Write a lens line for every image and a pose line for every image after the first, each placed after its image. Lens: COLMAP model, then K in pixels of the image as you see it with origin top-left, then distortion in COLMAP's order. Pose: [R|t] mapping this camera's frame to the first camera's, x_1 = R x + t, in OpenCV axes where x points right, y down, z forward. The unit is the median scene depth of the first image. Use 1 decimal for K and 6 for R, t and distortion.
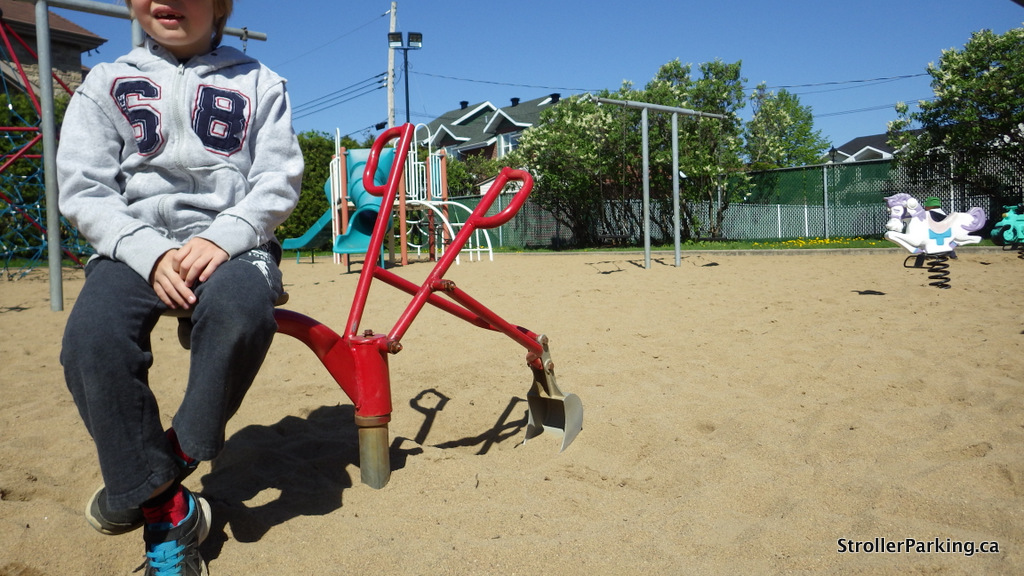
lens RADIAL K [[764.9, 0, 512.4], [0, 764.9, 271.6], [0, 0, 1]] dist [0.009237, -0.001733]
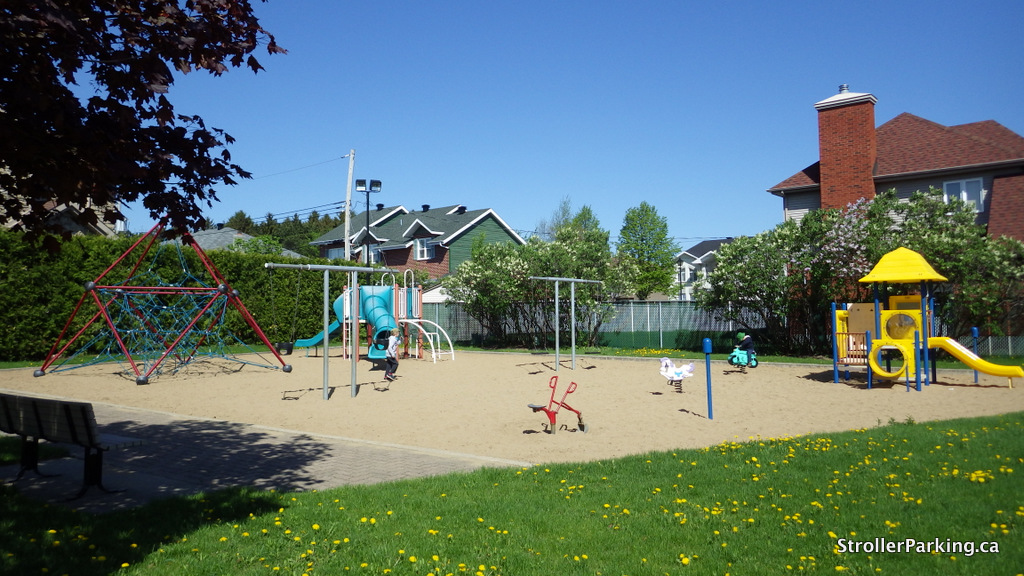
lens RADIAL K [[764.9, 0, 512.4], [0, 764.9, 271.6], [0, 0, 1]] dist [0.009237, -0.001733]
pose [[0.986513, 0.031585, 0.160604, -0.127070], [-0.016568, 0.995435, -0.093997, -0.038315], [-0.162839, 0.090069, 0.982533, -0.433090]]
